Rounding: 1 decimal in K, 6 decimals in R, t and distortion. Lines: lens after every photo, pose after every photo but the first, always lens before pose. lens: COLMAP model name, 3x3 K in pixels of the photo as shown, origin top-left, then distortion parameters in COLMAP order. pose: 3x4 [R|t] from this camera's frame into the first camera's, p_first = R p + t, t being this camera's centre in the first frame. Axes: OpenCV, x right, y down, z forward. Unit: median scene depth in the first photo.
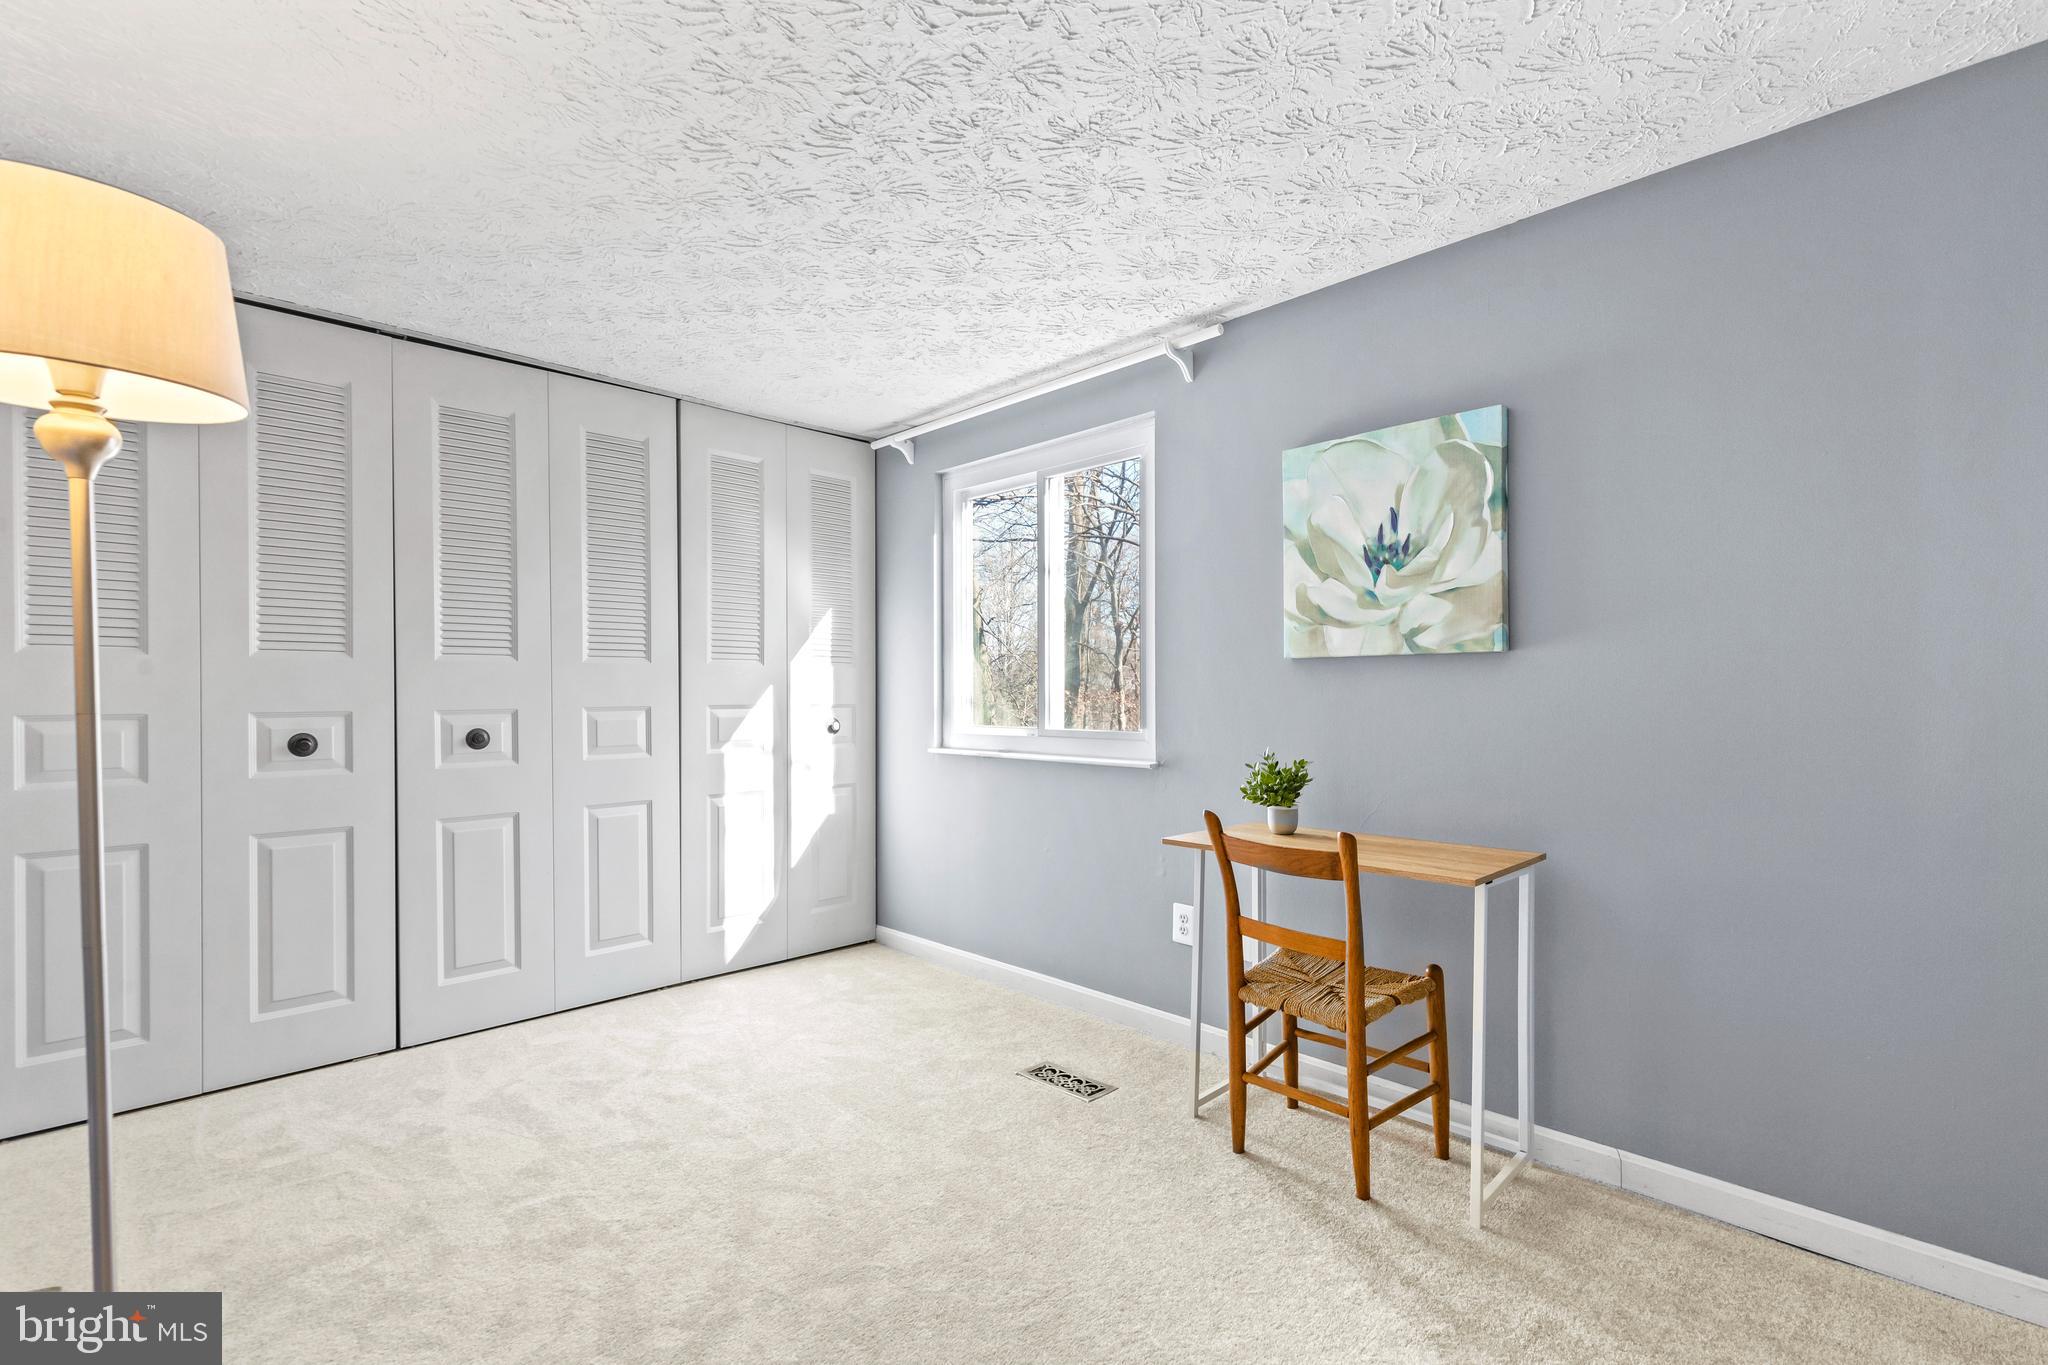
lens RADIAL K [[937.0, 0, 1077.9], [0, 937.0, 694.0], [0, 0, 1]] dist [0.001487, 0.002649]
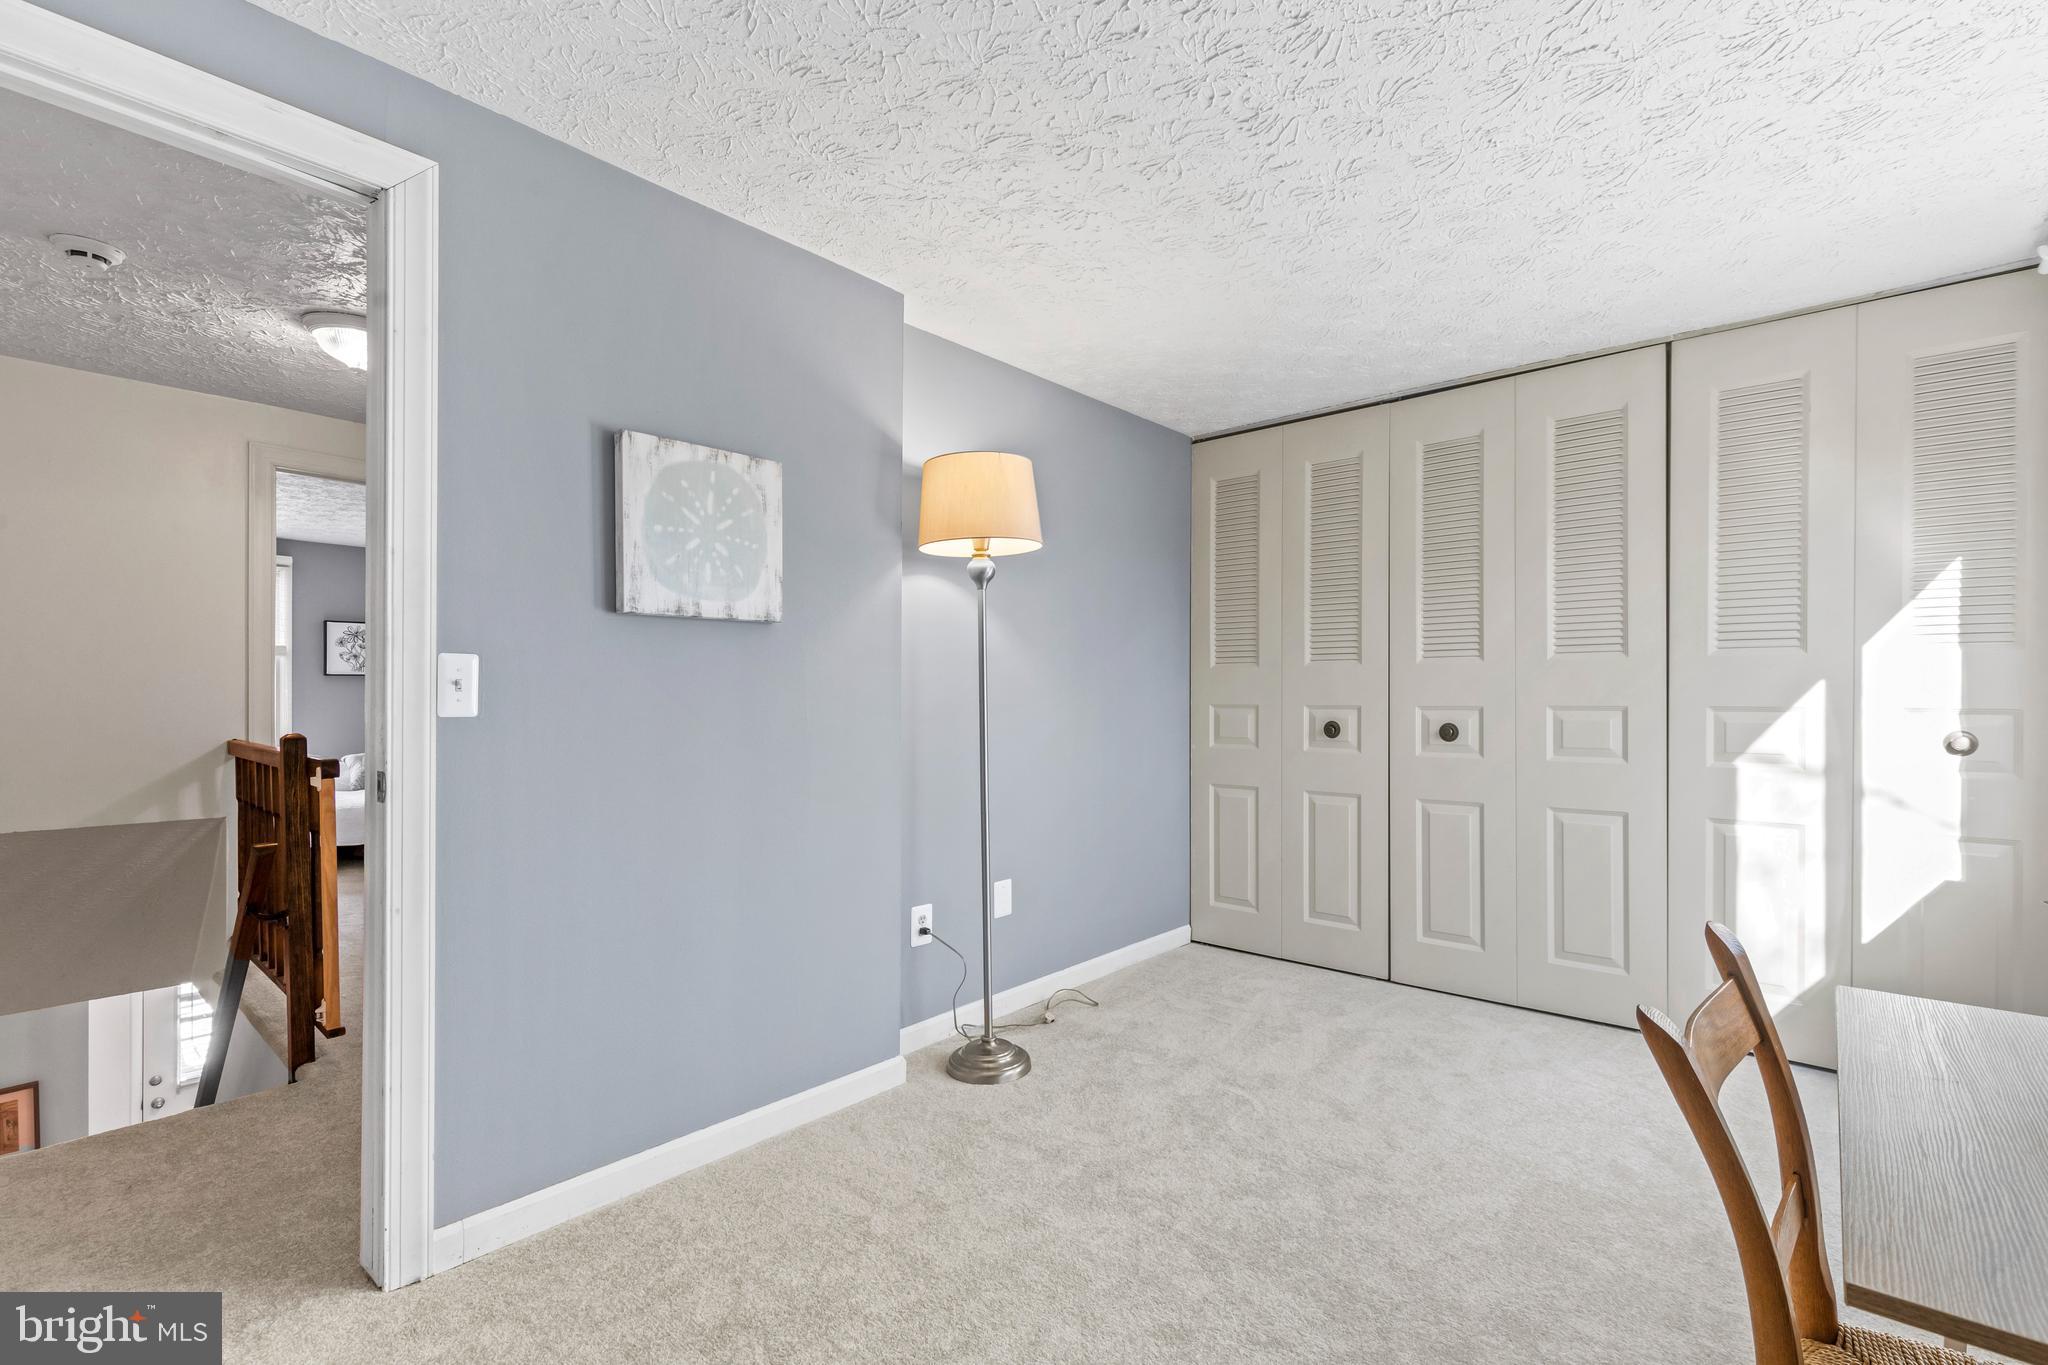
lens RADIAL K [[937.0, 0, 1031.0], [0, 937.0, 699.6], [0, 0, 1]] dist [0.001487, 0.002649]
pose [[0.036829, 0.010836, -0.999263, 0.631560], [0.000717, 0.999941, 0.010870, -0.005185], [0.999321, -0.001117, 0.036819, 0.631071]]
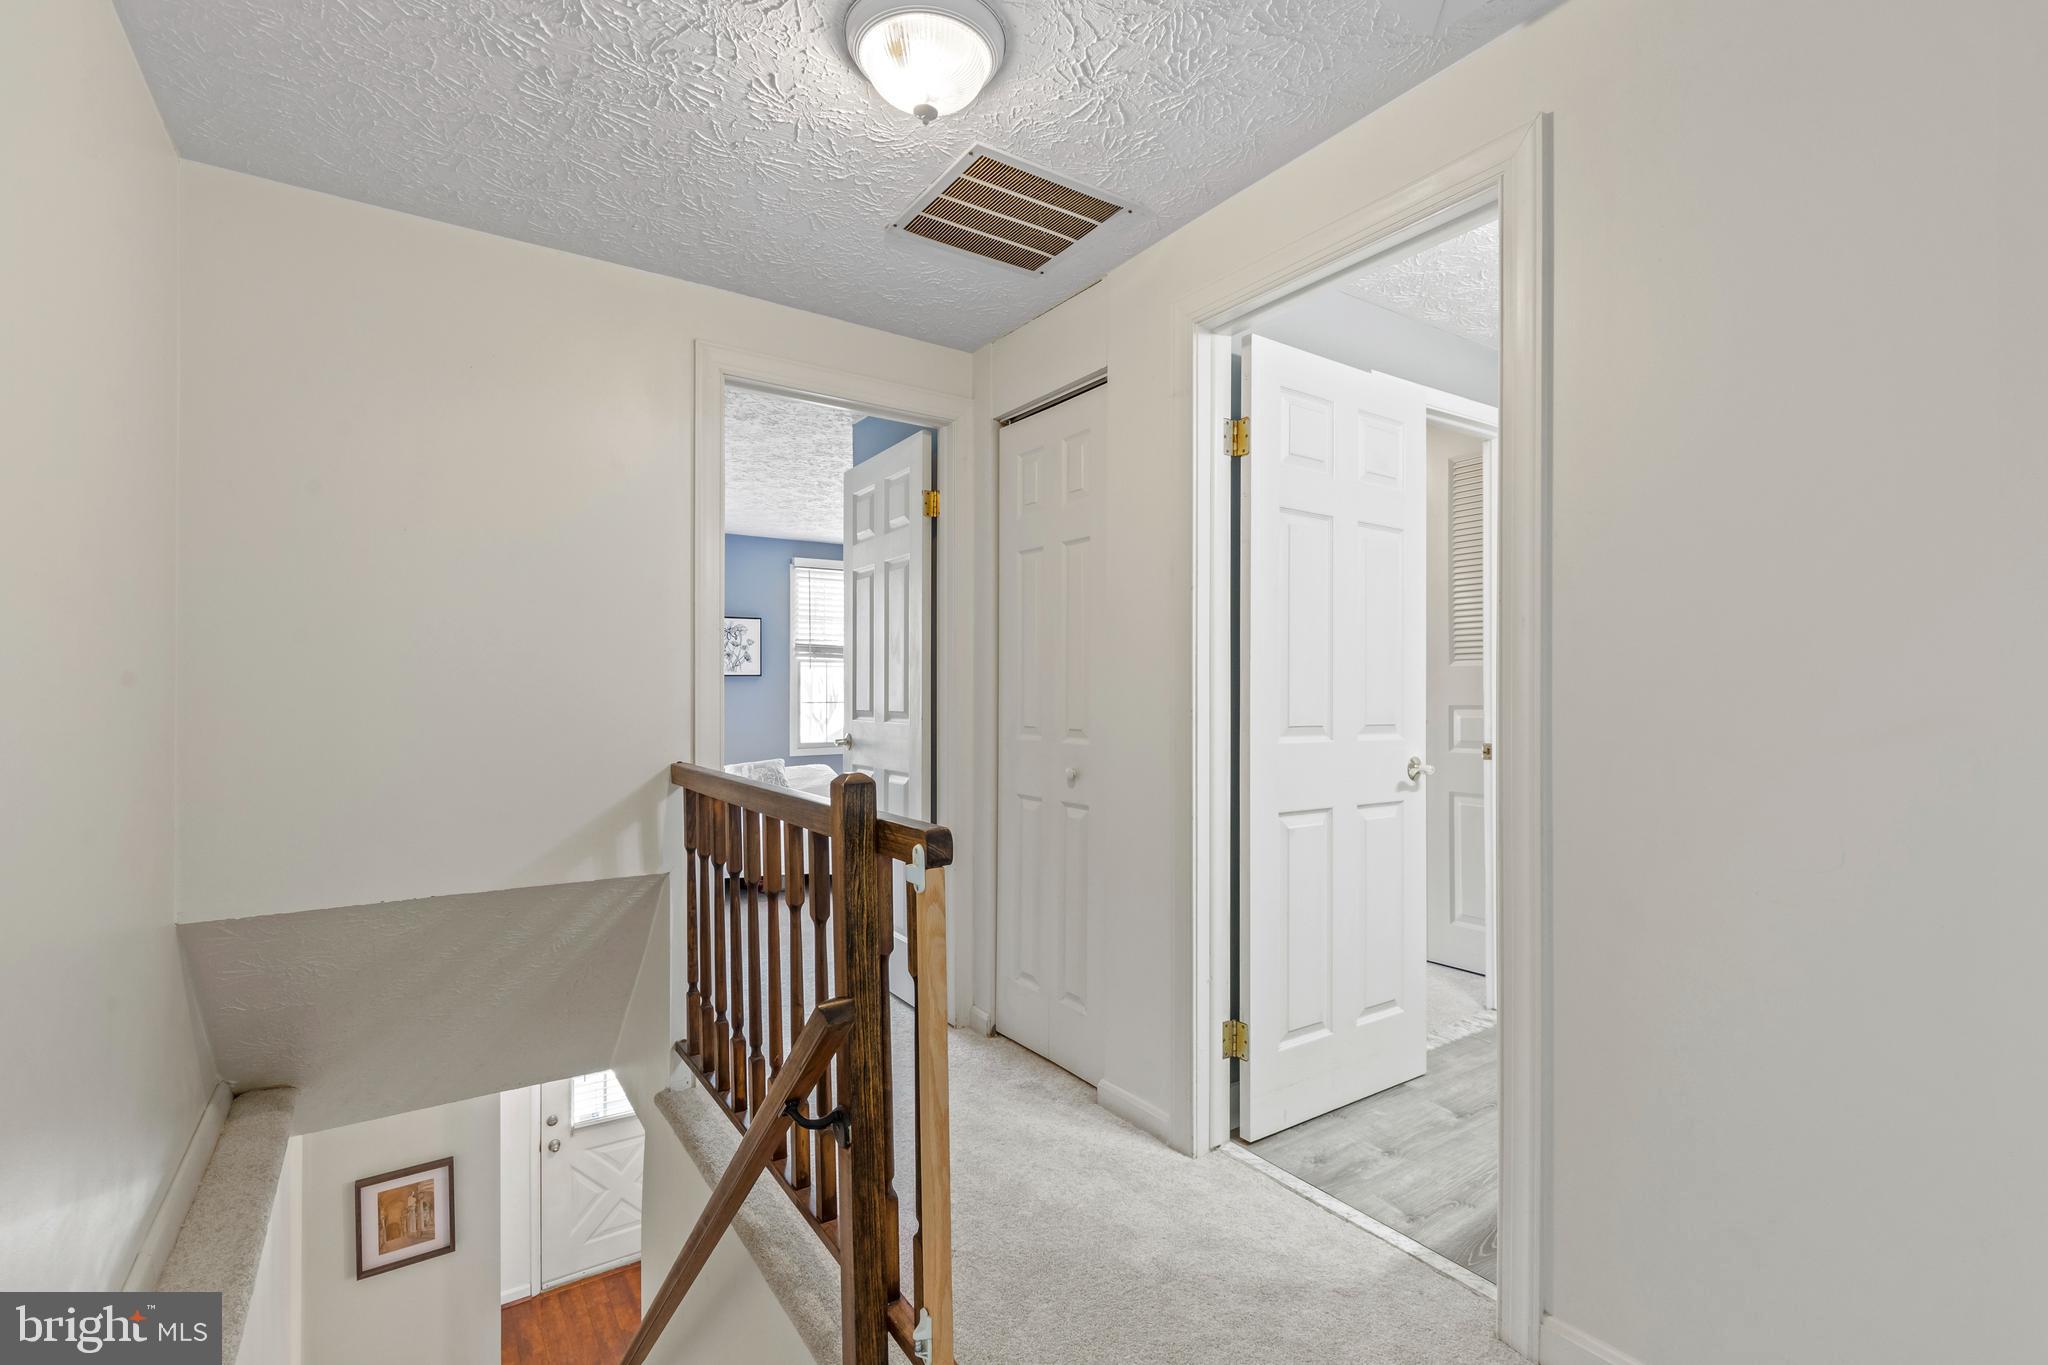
lens RADIAL K [[937.0, 0, 1021.5], [0, 937.0, 679.2], [0, 0, 1]] dist [0.001487, 0.002649]
pose [[-0.221038, -0.005970, -0.975247, 0.435465], [0.013064, 0.999873, -0.009082, -0.005431], [0.975178, -0.014748, -0.220932, 0.432736]]
